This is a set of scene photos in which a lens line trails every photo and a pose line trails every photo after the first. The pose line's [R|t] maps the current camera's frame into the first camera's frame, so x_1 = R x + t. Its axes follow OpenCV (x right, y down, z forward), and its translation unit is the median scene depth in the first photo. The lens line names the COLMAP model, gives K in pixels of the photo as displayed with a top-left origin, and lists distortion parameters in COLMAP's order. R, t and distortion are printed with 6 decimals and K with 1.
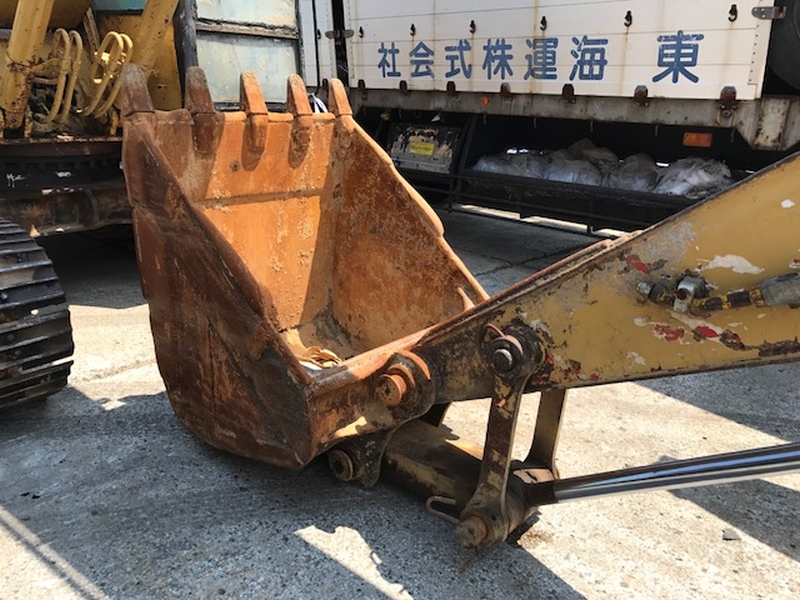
lens RADIAL K [[655.3, 0, 403.2], [0, 655.3, 292.1], [0, 0, 1]] dist [0.024824, -0.032622]
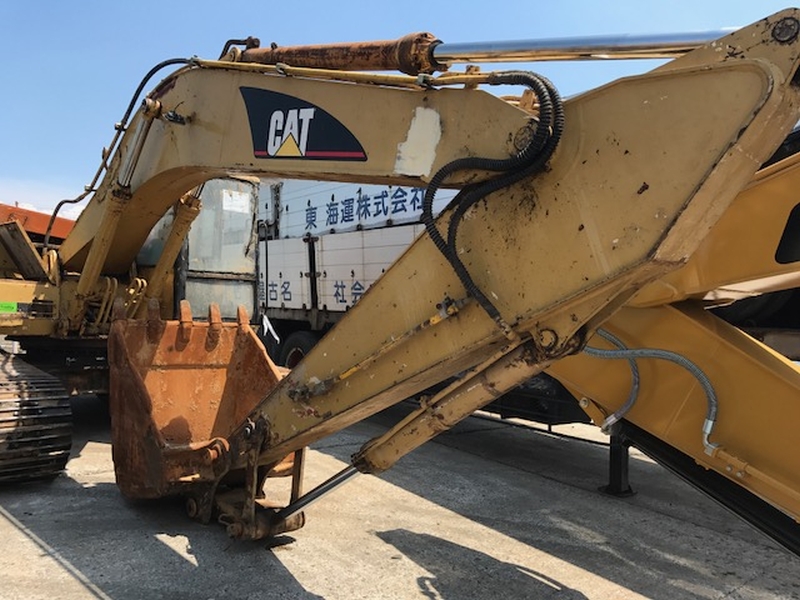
lens RADIAL K [[655.3, 0, 408.4], [0, 655.3, 302.6], [0, 0, 1]] dist [0.024824, -0.032622]
pose [[0.993887, 0.010767, -0.109874, 0.522511], [-0.044178, 0.950864, -0.306439, 0.191808], [0.101175, 0.309420, 0.945528, -0.626764]]
